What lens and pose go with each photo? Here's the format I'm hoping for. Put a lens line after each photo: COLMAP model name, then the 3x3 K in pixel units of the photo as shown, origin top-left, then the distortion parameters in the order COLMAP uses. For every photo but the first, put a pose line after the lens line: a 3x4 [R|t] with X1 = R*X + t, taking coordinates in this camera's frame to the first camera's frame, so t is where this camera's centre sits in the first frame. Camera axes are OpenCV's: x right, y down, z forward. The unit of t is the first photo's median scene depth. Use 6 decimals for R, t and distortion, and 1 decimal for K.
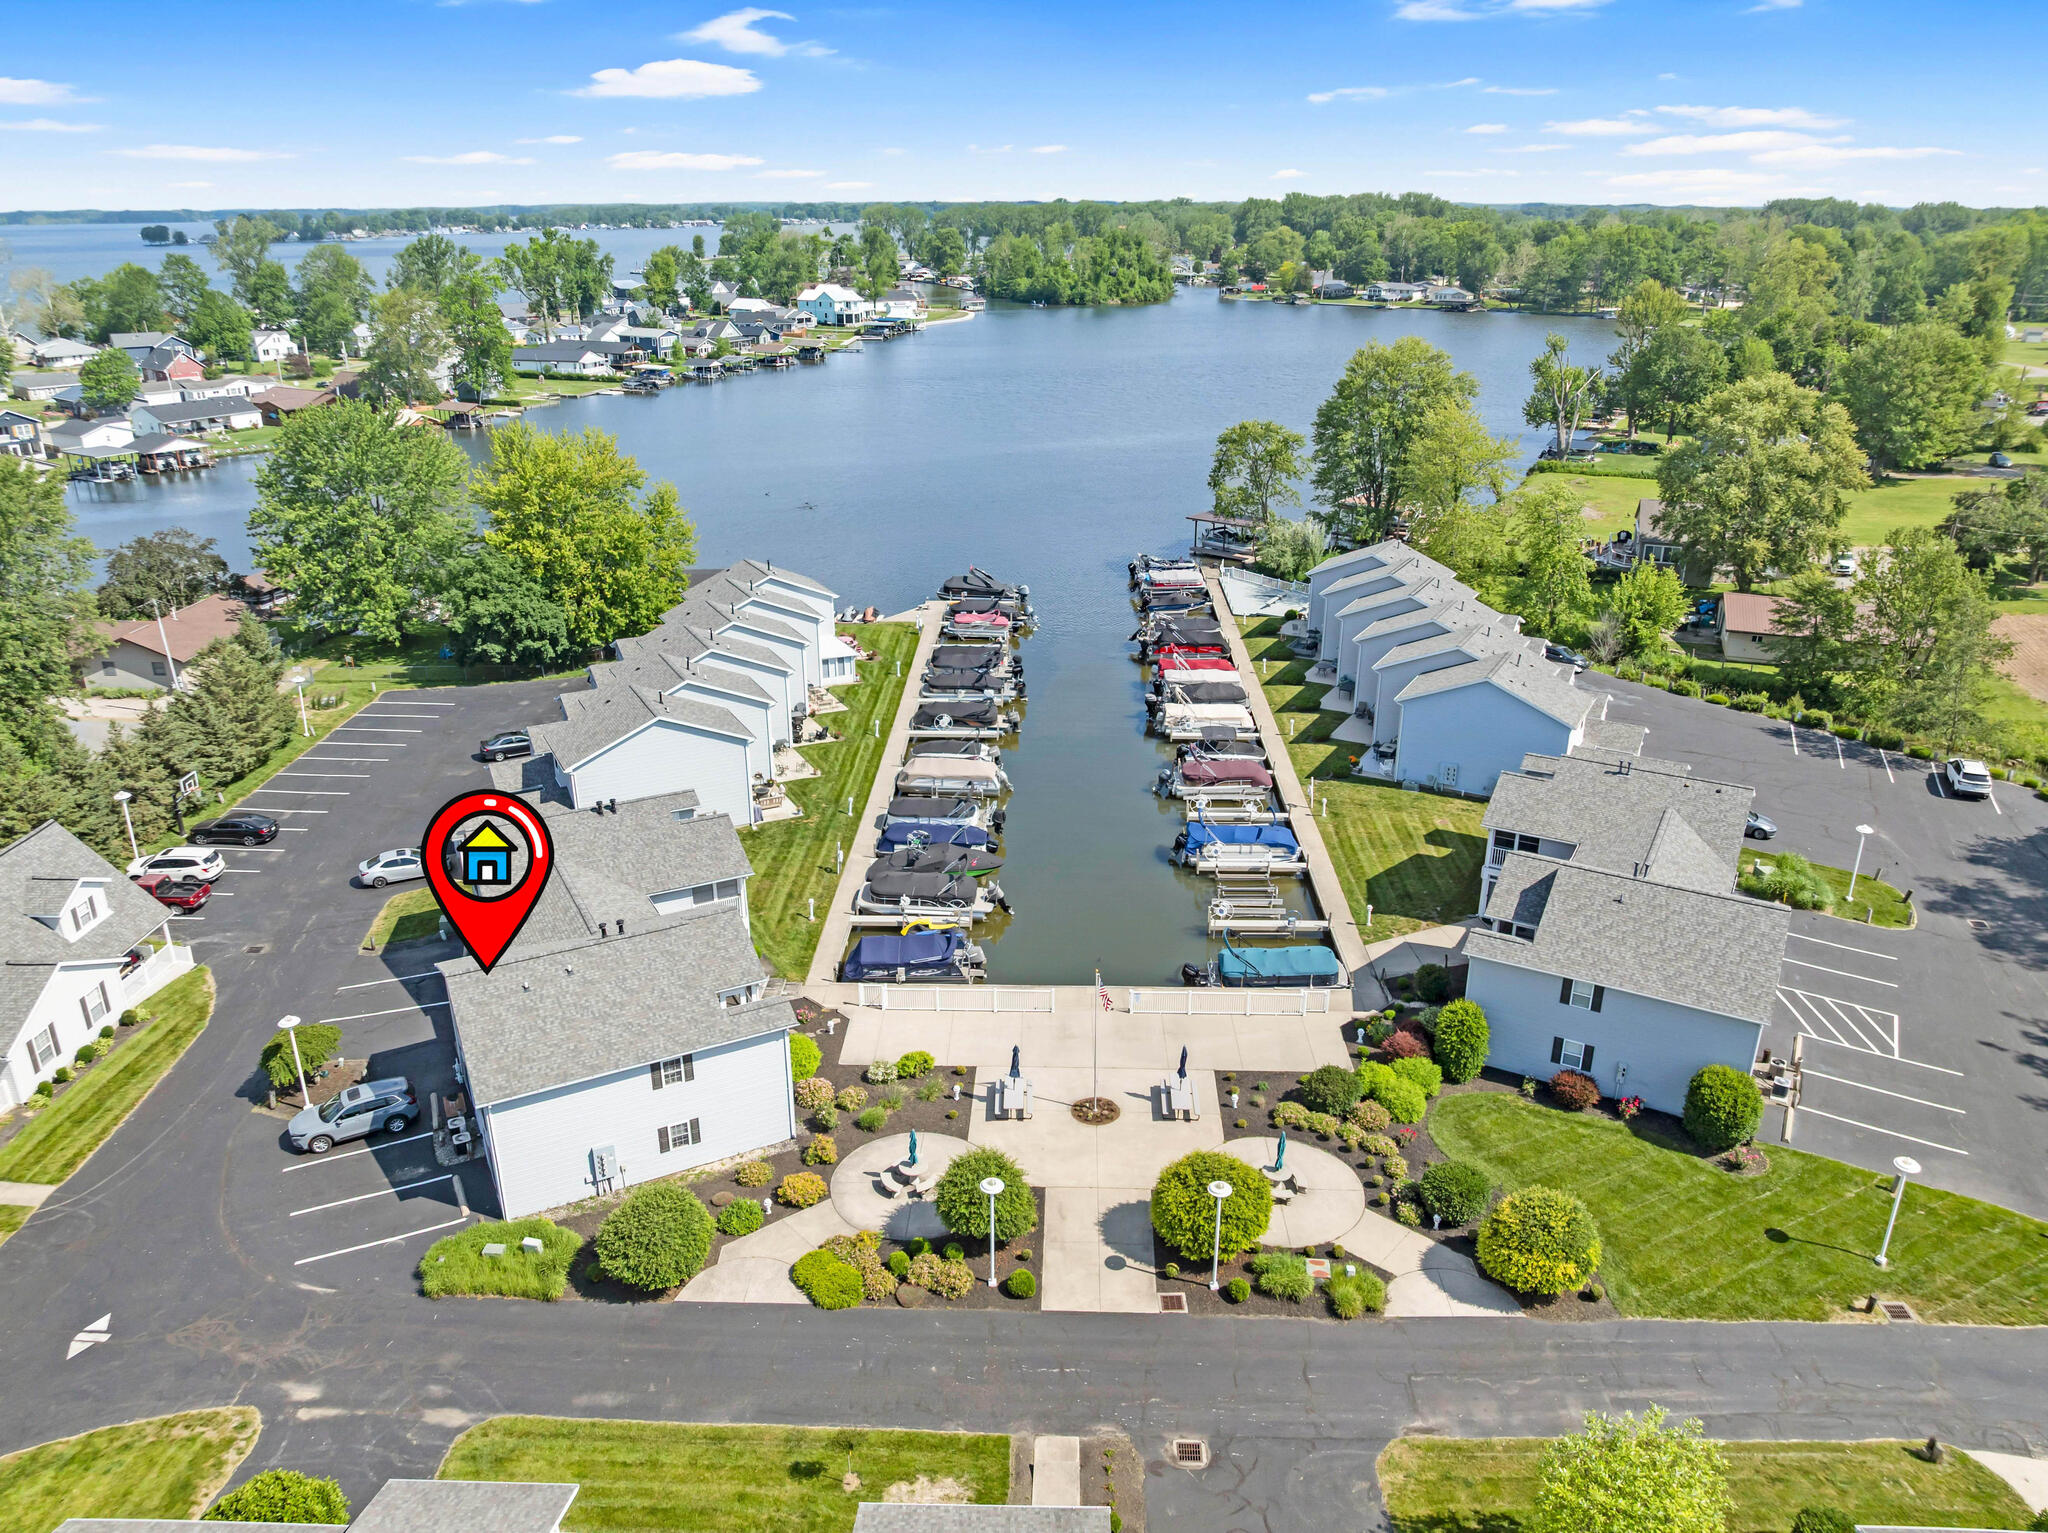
lens RADIAL K [[1442.3, 0, 1024.0], [0, 1442.3, 766.5], [0, 0, 1]] dist [-0.033534, -0.005866]
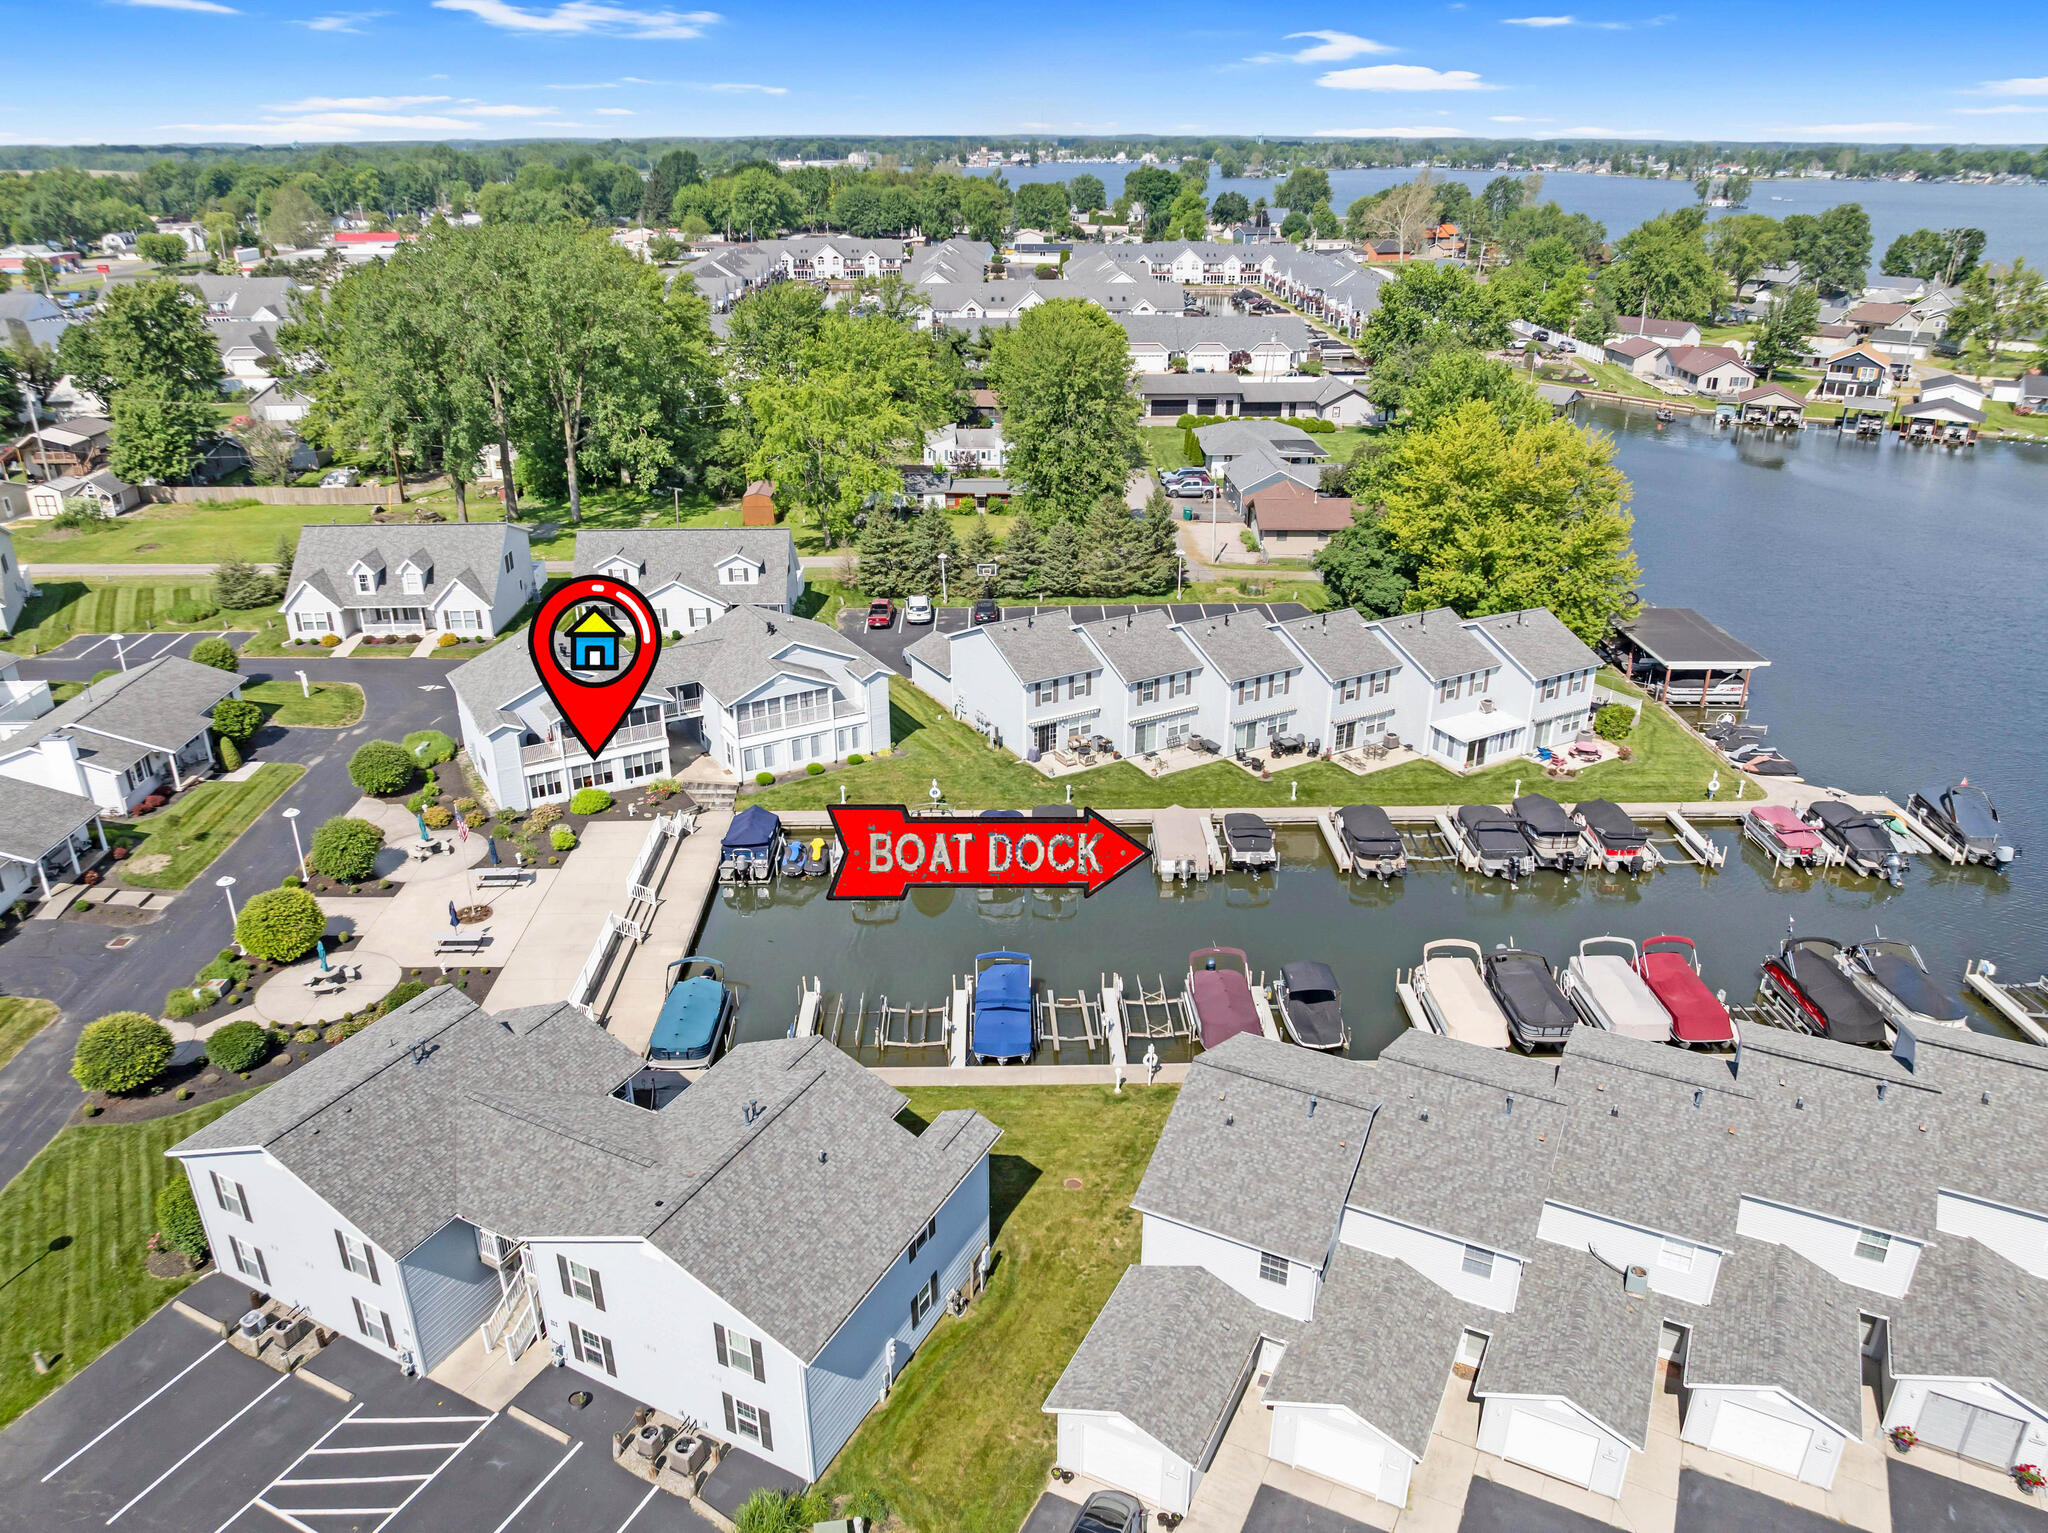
lens RADIAL K [[1403.5, 0, 1017.8], [0, 1403.5, 840.2], [0, 0, 1]] dist [-0.024121, 0.000033]
pose [[0.046671, 0.452118, -0.890736, 0.648208], [-0.365260, 0.837681, 0.406050, -0.279313], [0.929735, 0.306400, 0.204236, 0.663244]]
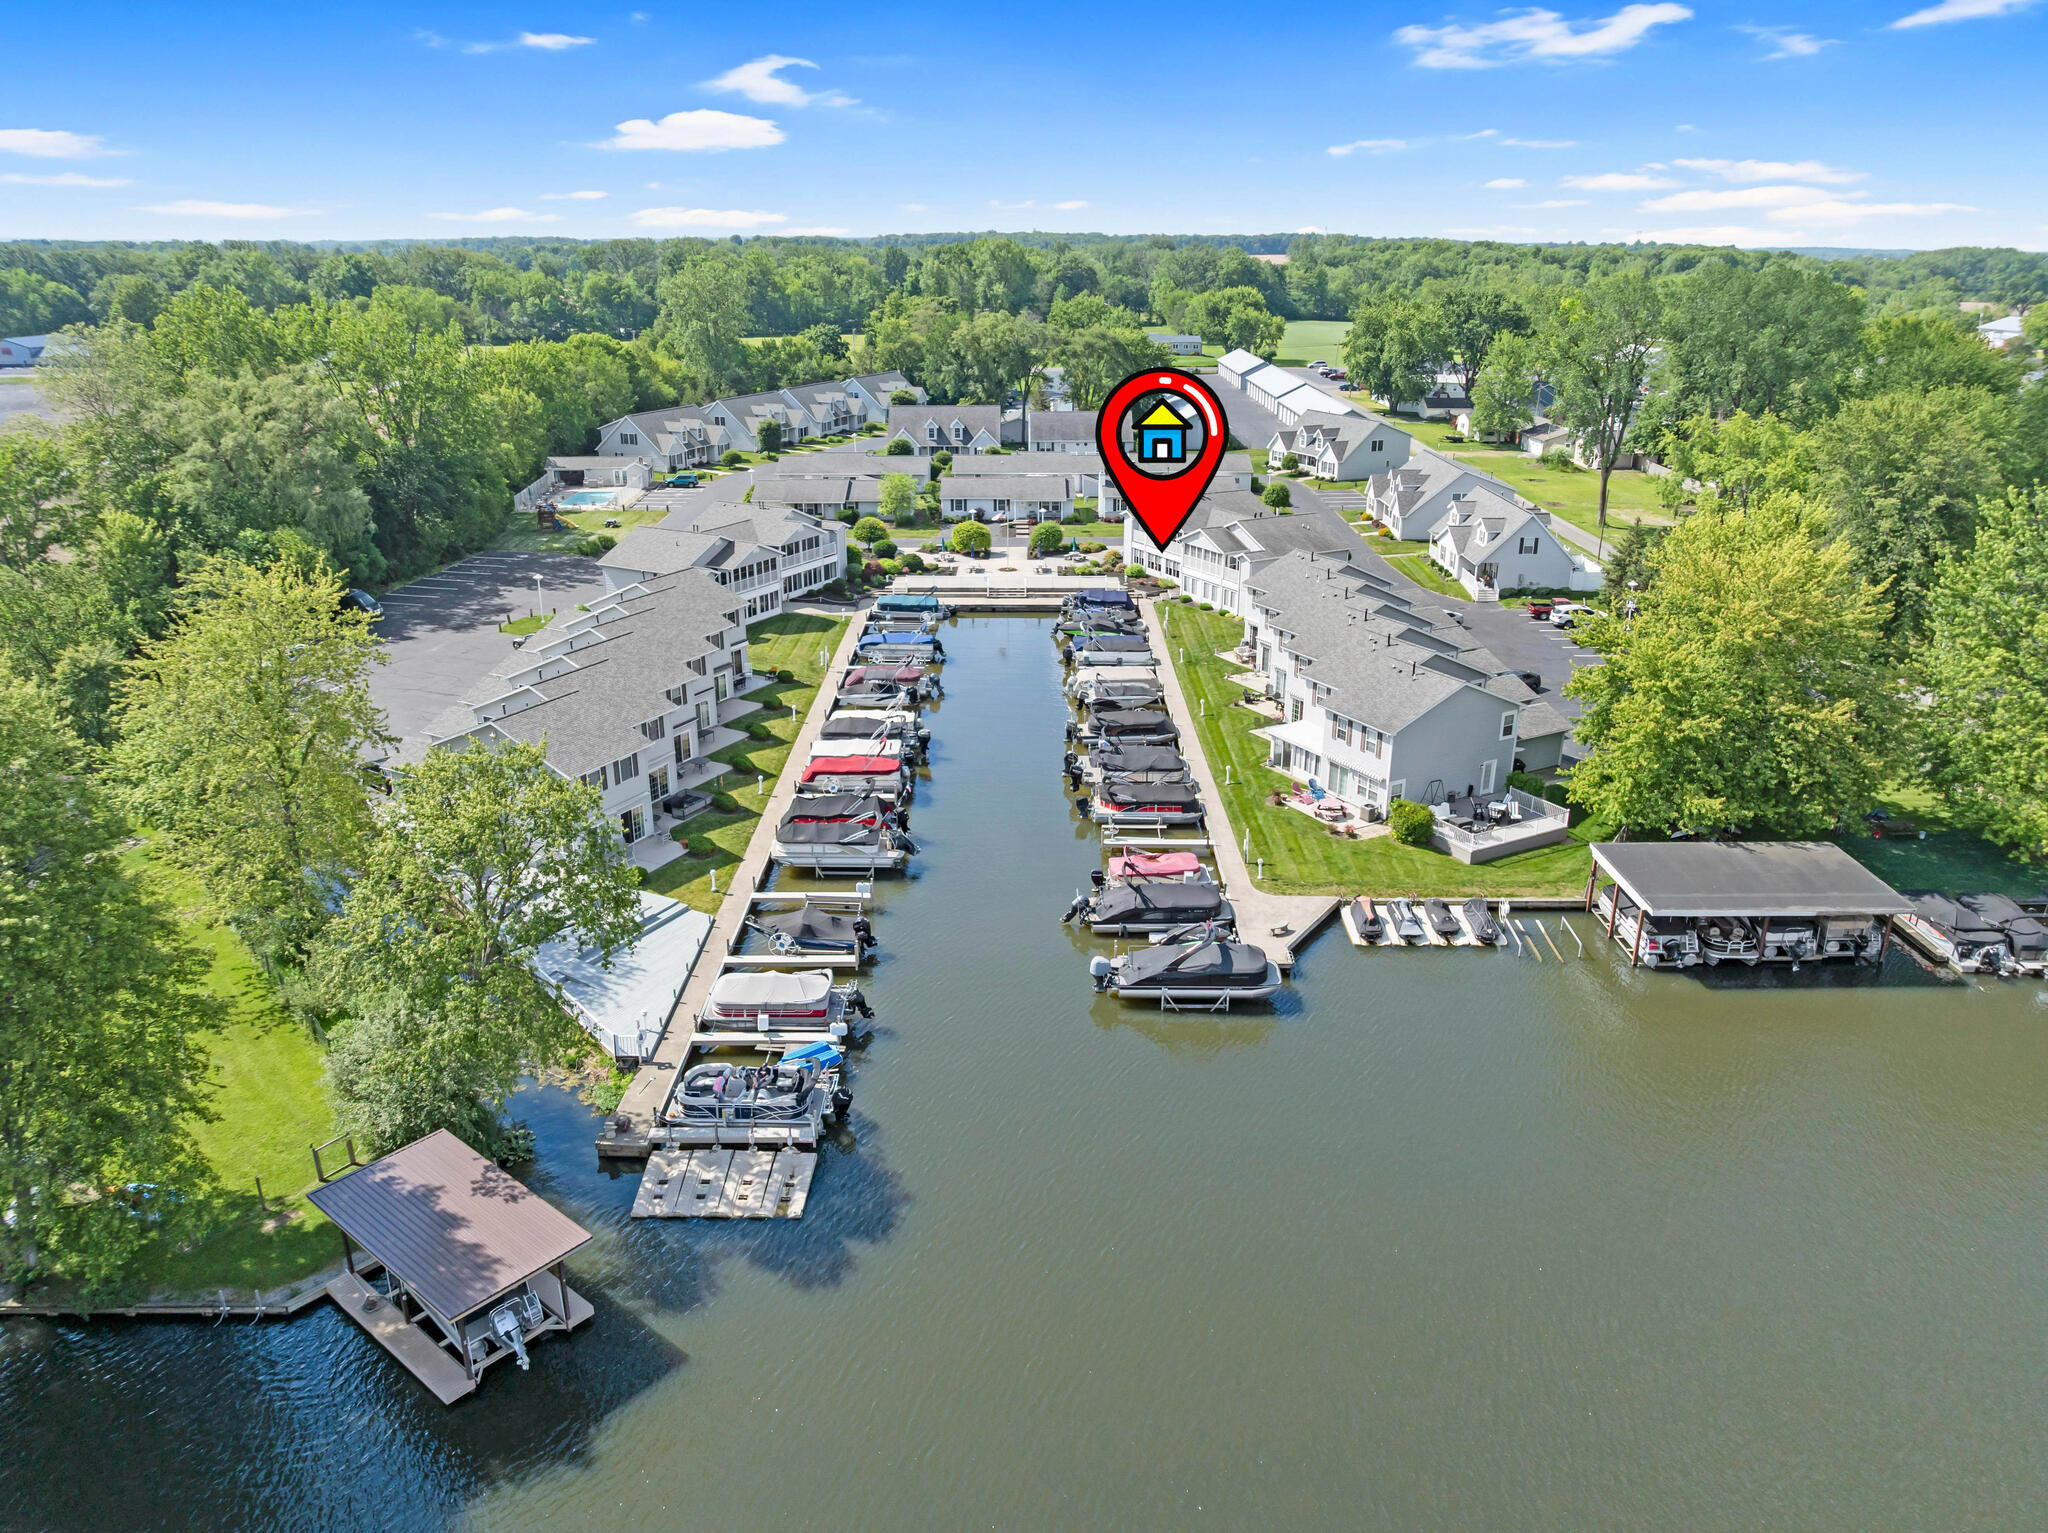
lens RADIAL K [[1442.3, 0, 1024.0], [0, 1442.3, 766.5], [0, 0, 1]] dist [-0.033534, -0.005866]
pose [[-0.999578, 0.007966, -0.027918, 0.053128], [-0.012712, 0.744449, 0.667559, -0.663937], [0.026101, 0.667632, -0.744034, 1.746800]]
